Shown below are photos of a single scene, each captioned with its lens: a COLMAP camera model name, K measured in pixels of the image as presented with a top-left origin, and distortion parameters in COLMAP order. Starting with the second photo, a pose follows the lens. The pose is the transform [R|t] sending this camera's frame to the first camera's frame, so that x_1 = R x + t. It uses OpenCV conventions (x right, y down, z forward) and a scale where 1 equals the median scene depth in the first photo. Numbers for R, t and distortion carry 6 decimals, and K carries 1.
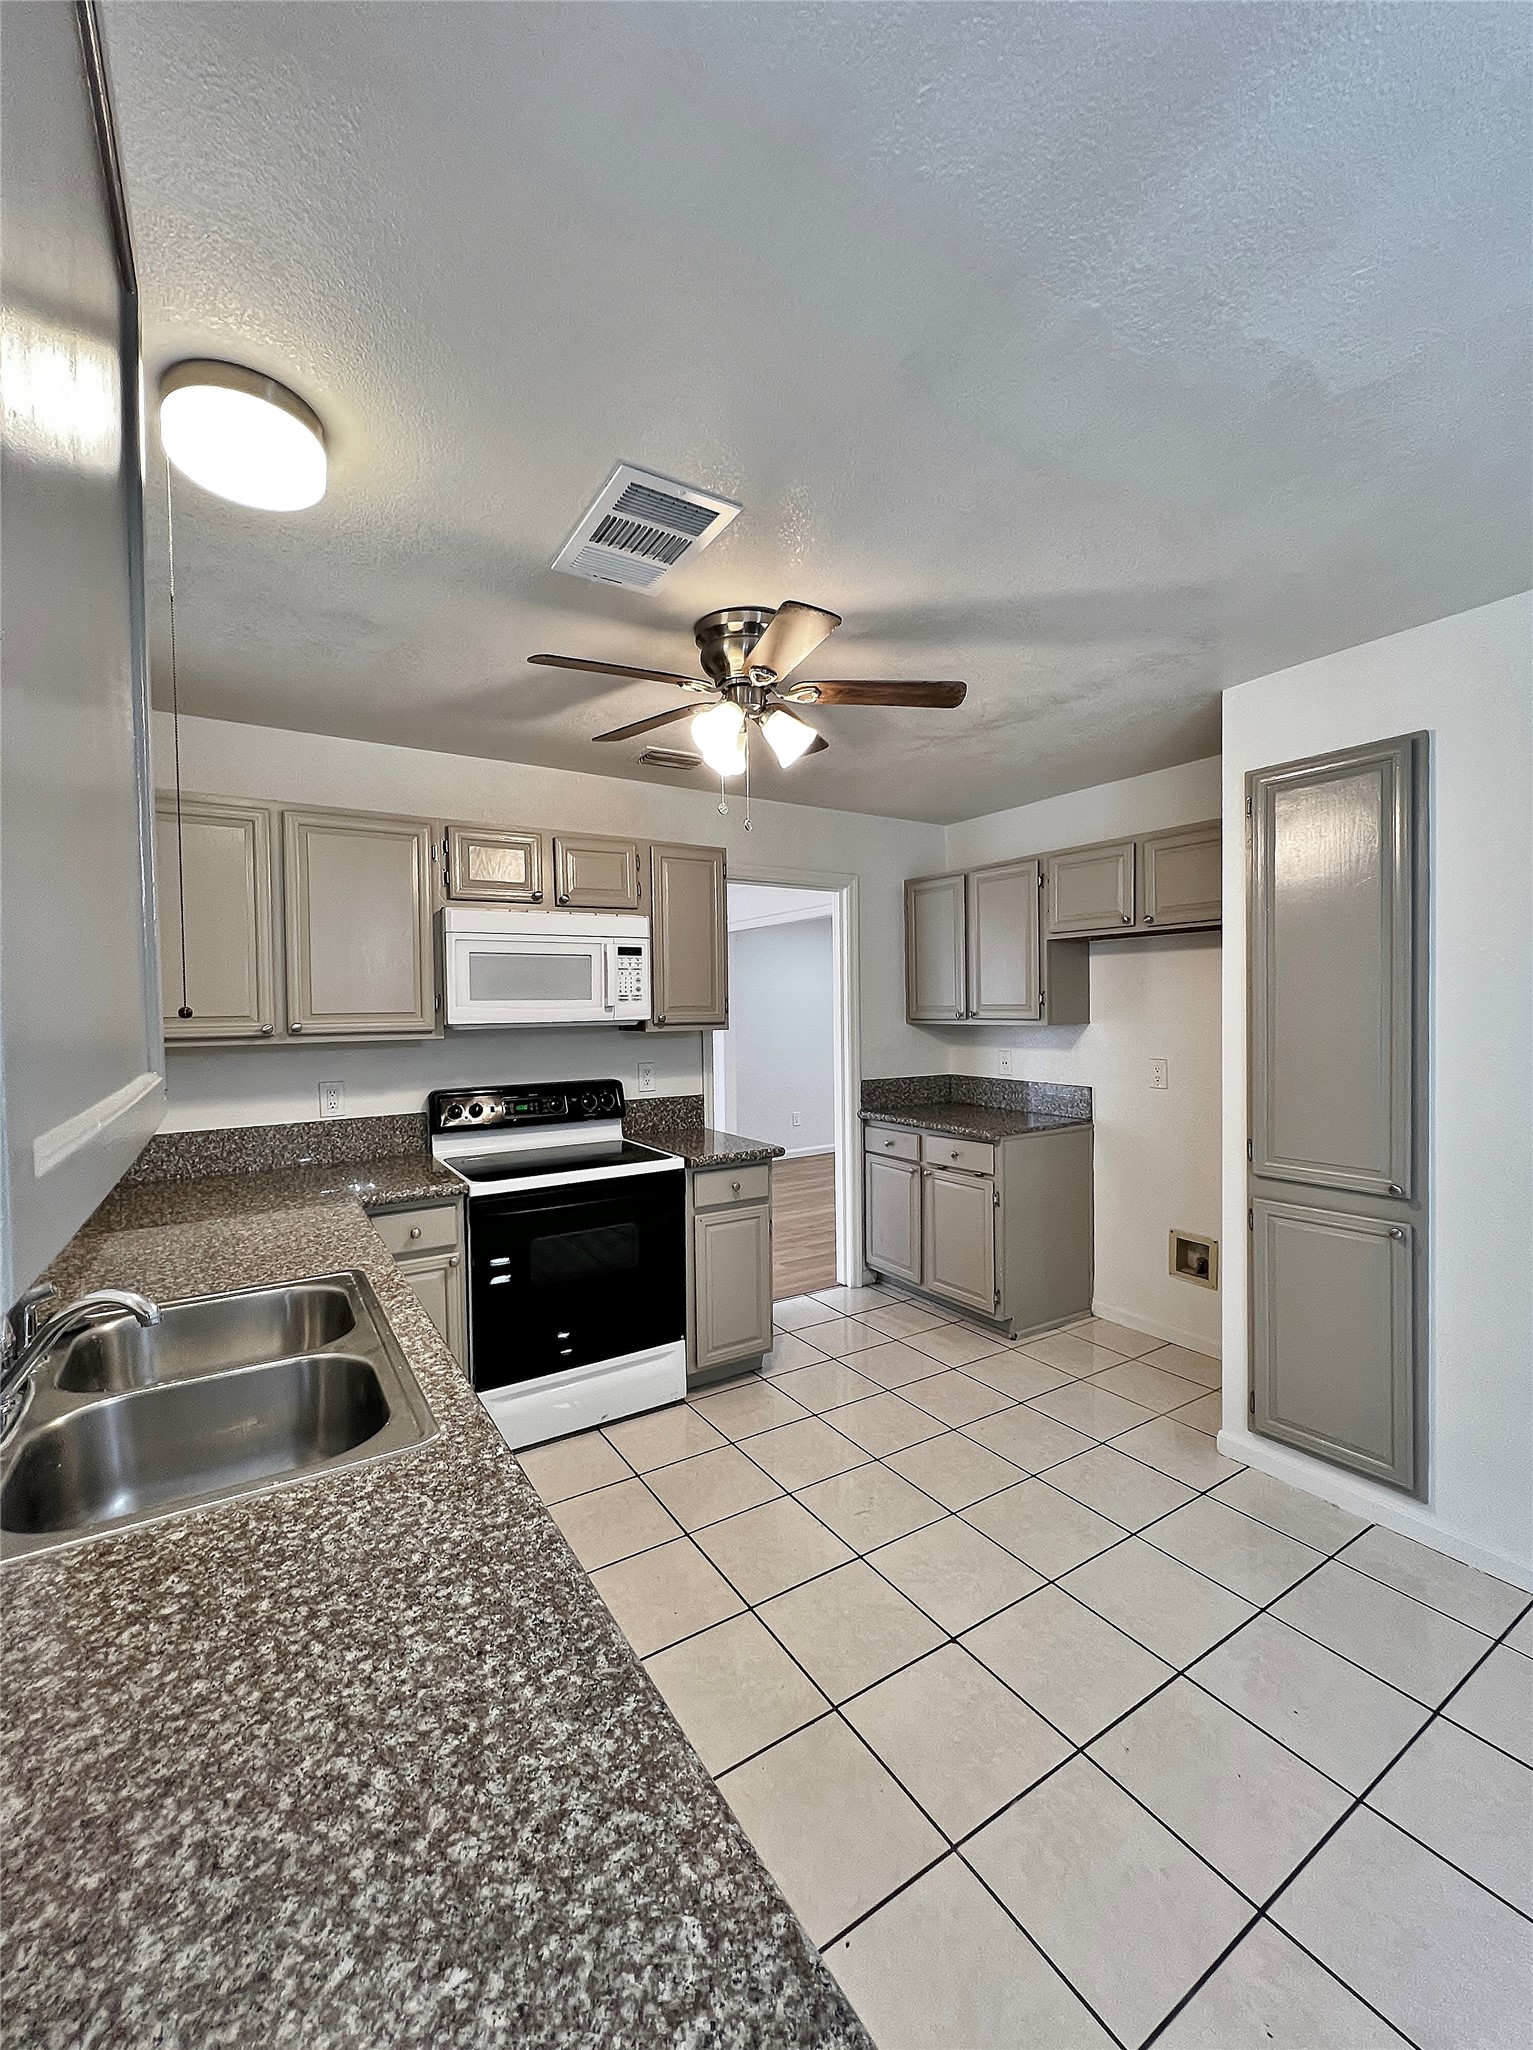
lens RADIAL K [[825.3, 0, 775.2], [0, 825.3, 1025.0], [0, 0, 1]] dist [0.000843, -0.000092]
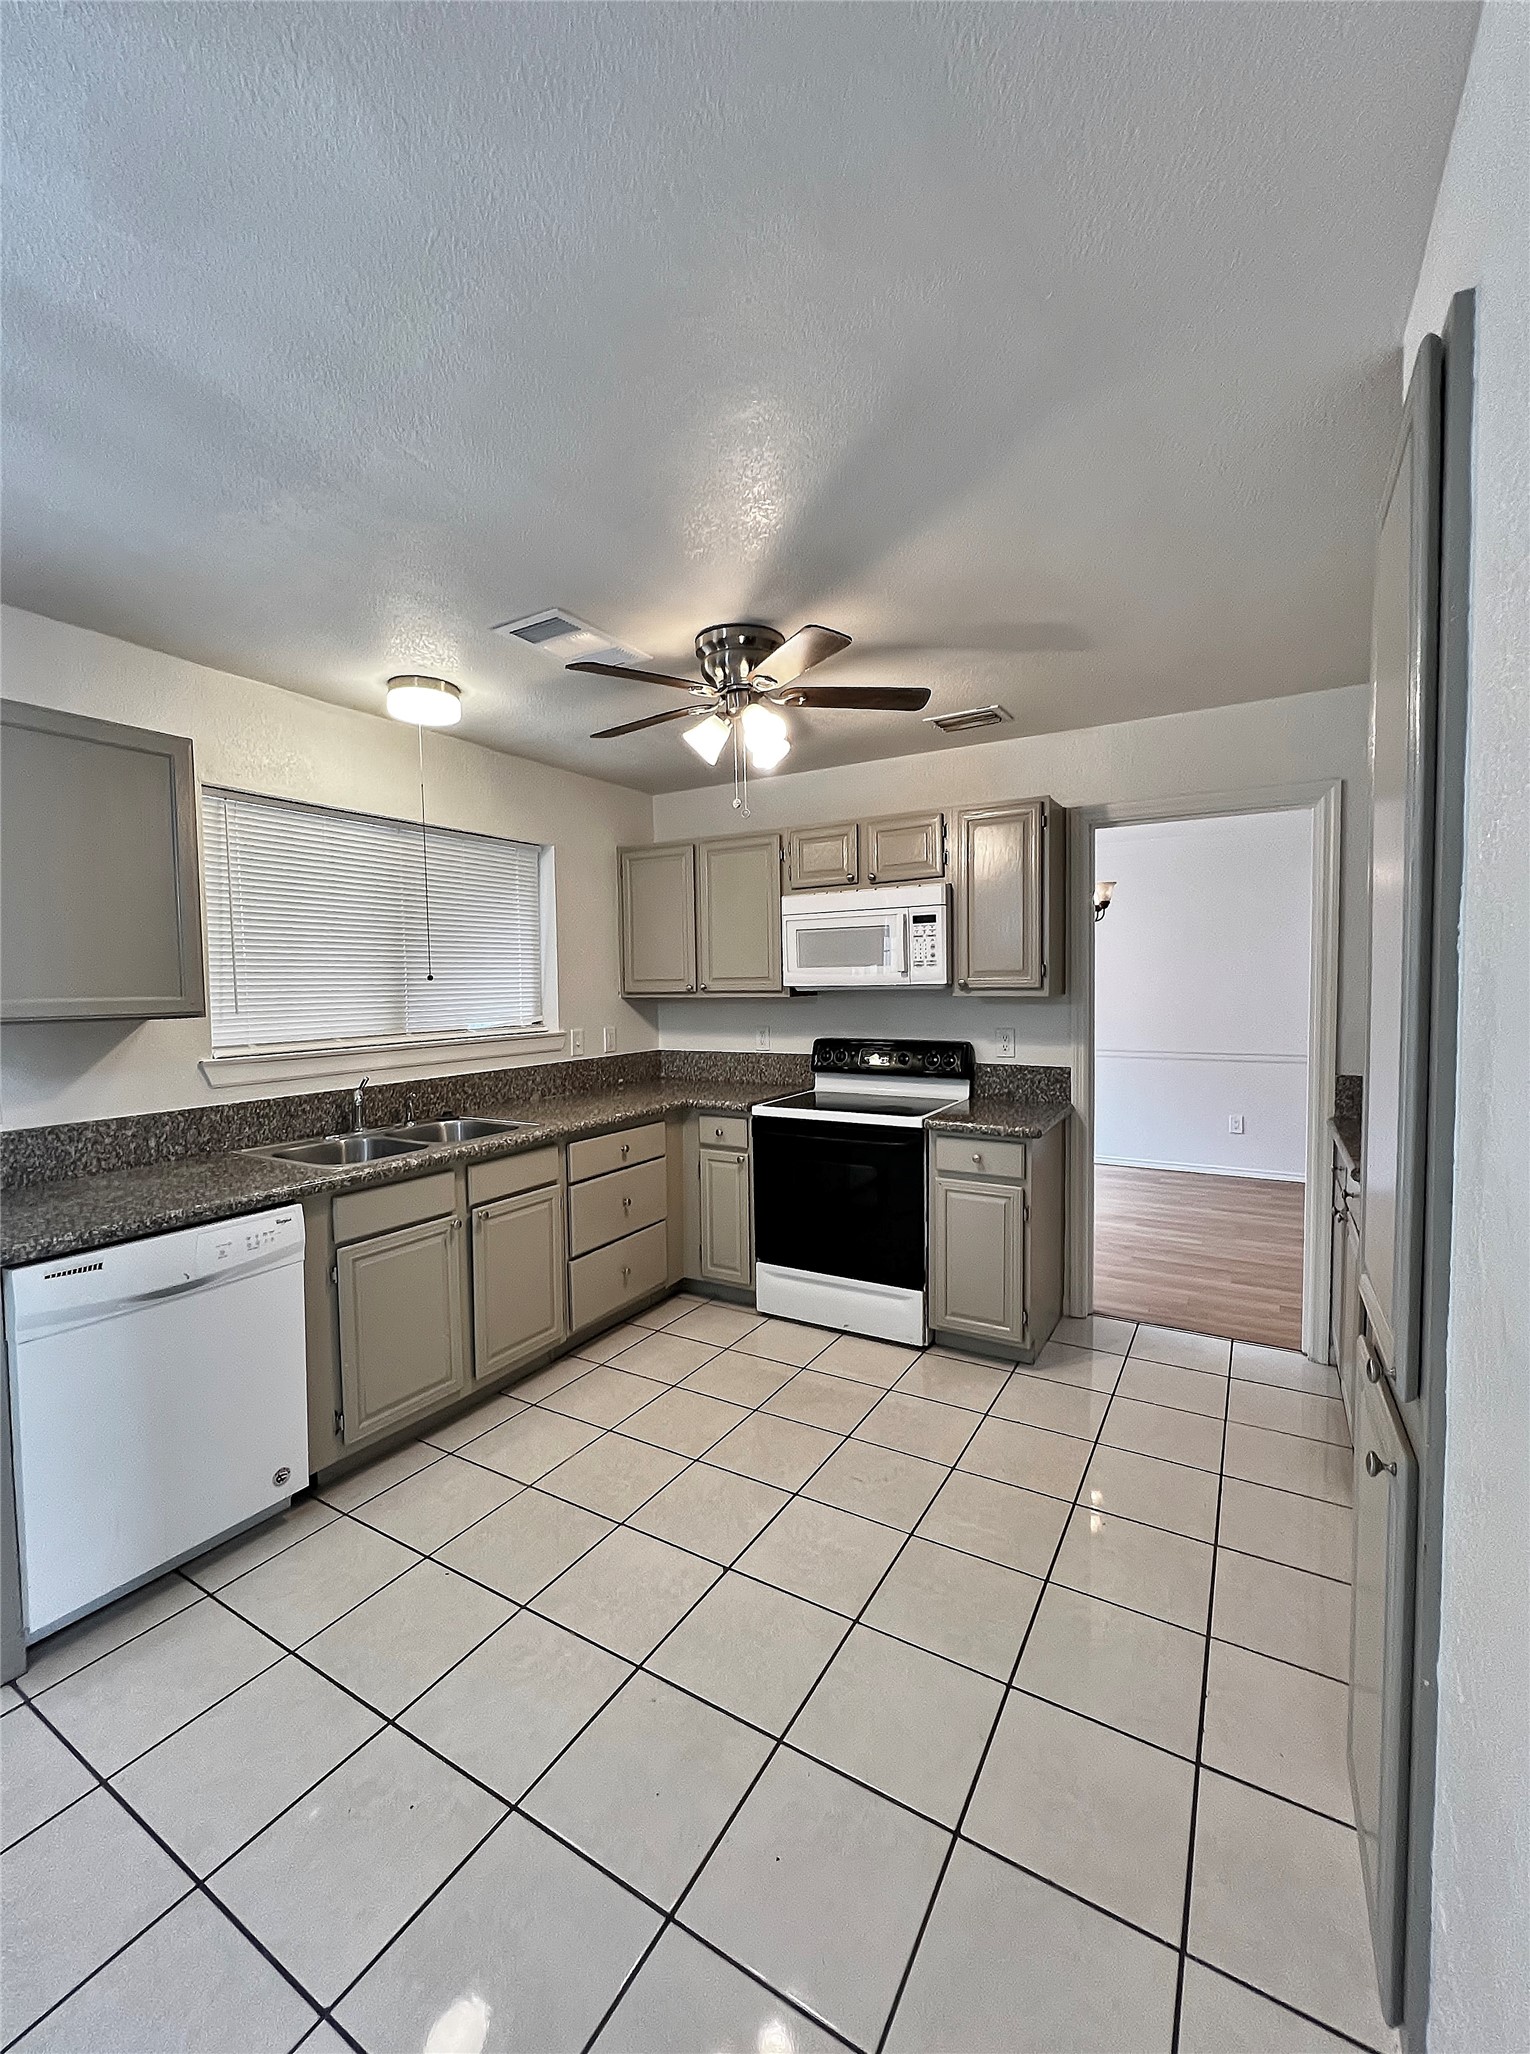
lens RADIAL K [[830.1, 0, 767.0], [0, 830.1, 1027.1], [0, 0, 1]] dist [0.000337, 0.000025]
pose [[0.444755, 0.055153, -0.893953, 0.702925], [-0.013627, 0.998403, 0.054818, -0.007001], [0.895549, -0.012199, 0.444796, 0.353354]]
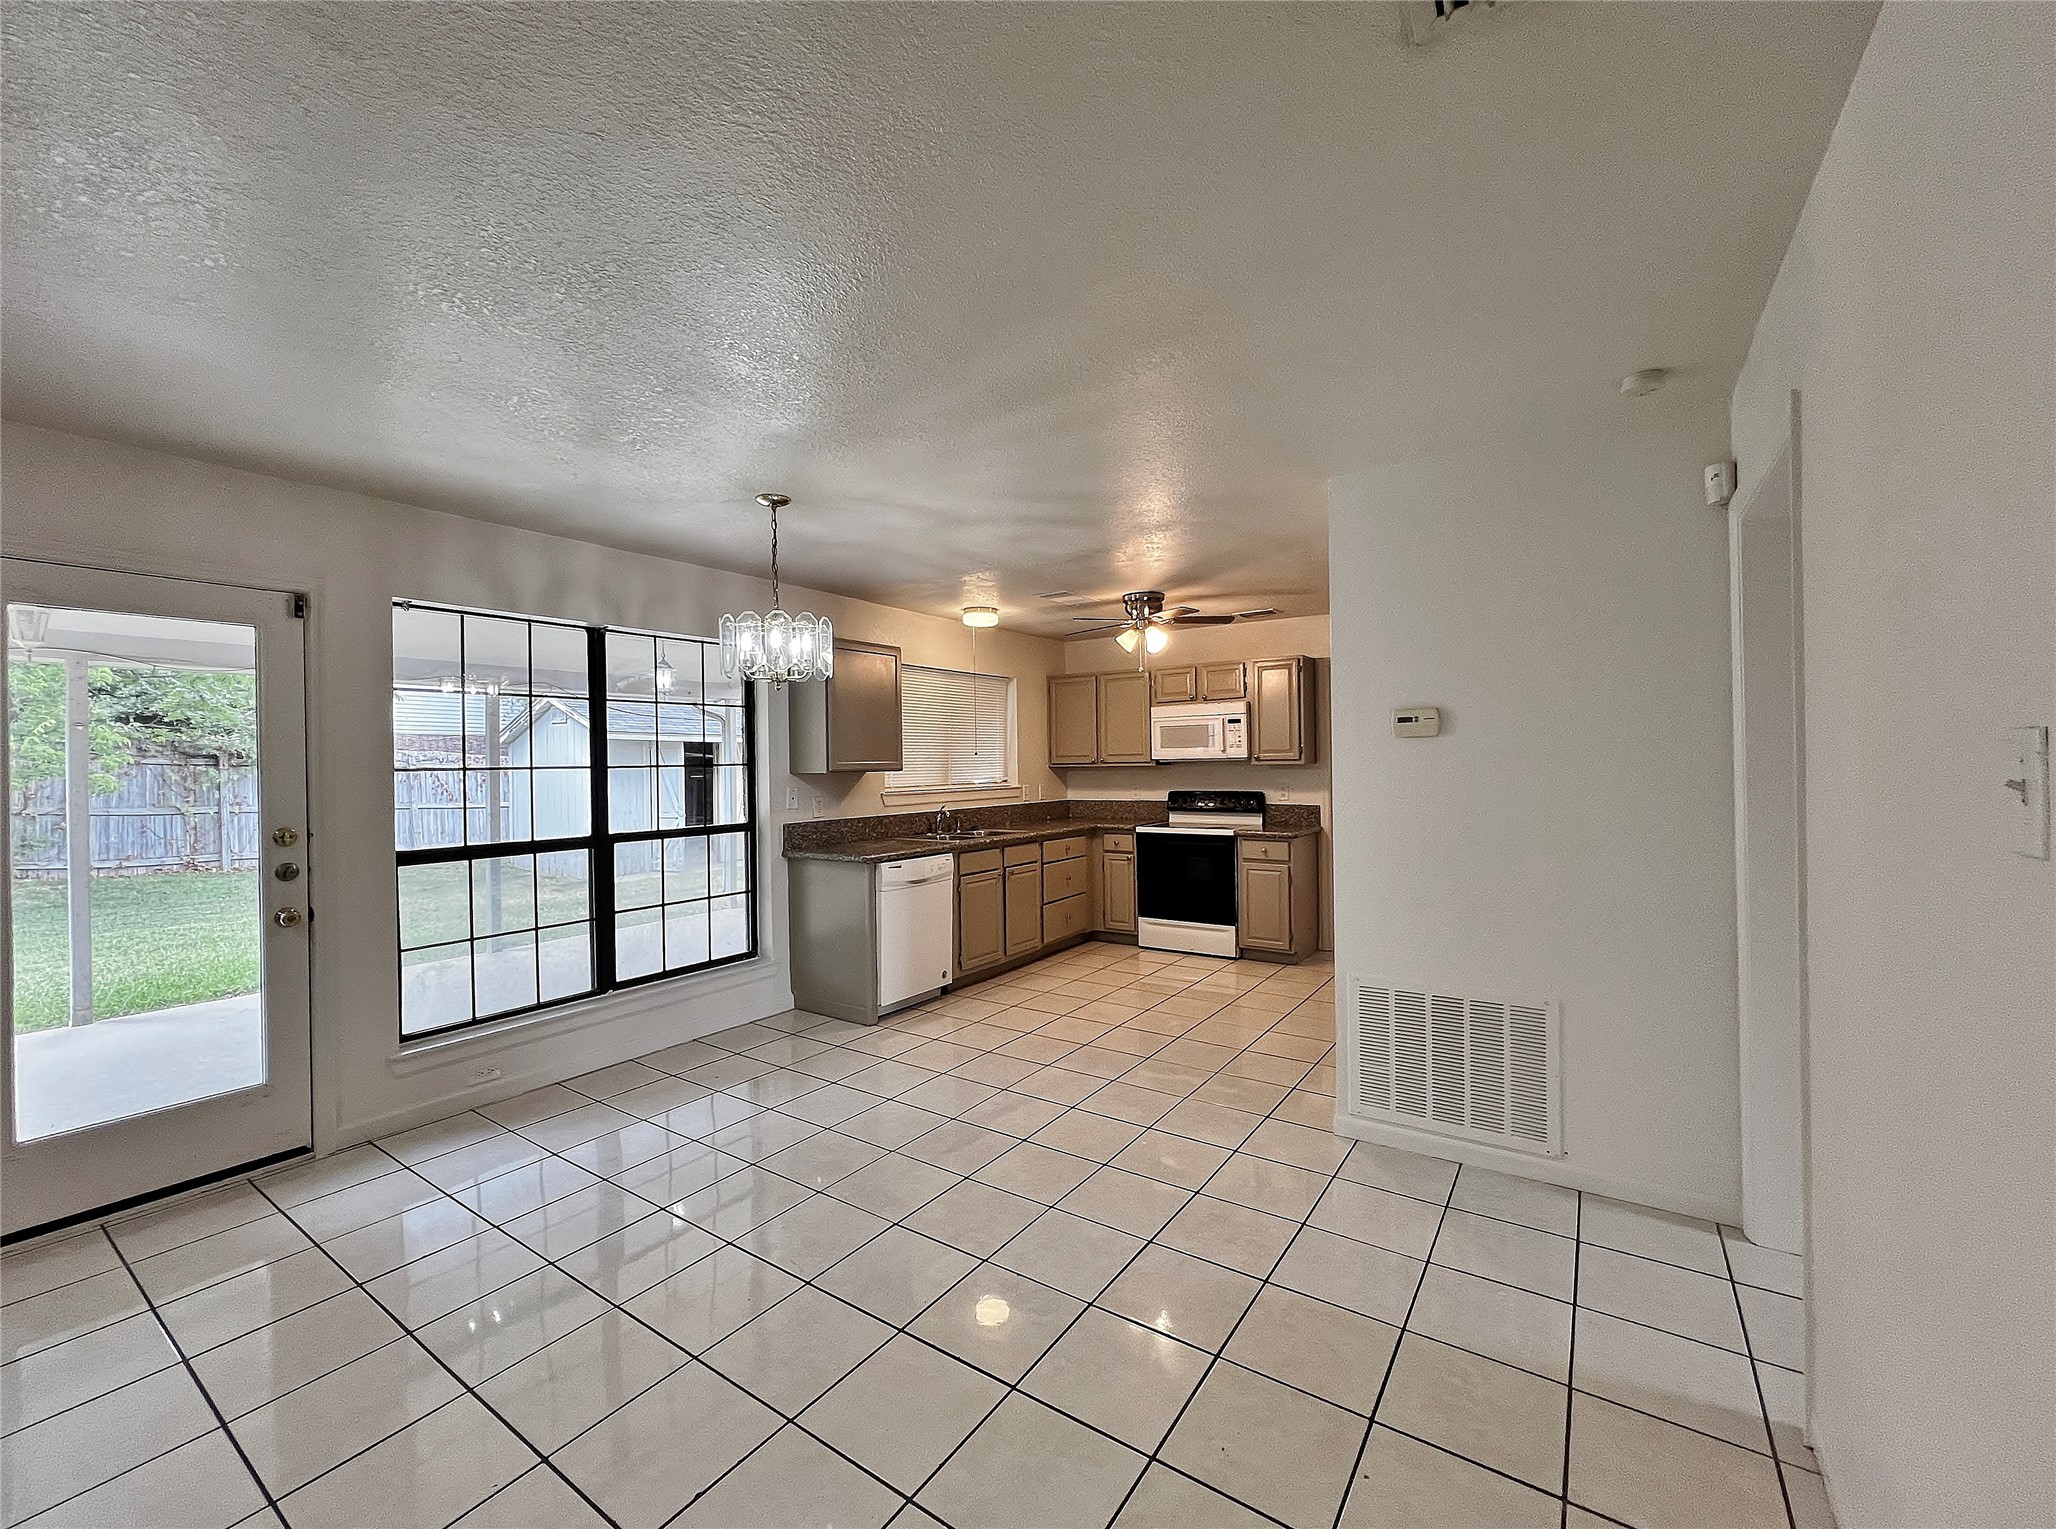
lens RADIAL K [[830.9, 0, 1029.4], [0, 830.9, 760.2], [0, 0, 1]] dist [0.000337, 0.000025]
pose [[0.385452, 0.002703, -0.922724, 1.420347], [-0.013523, 0.999905, -0.002720, 0.011580], [0.922629, 0.013526, 0.385452, -0.164534]]
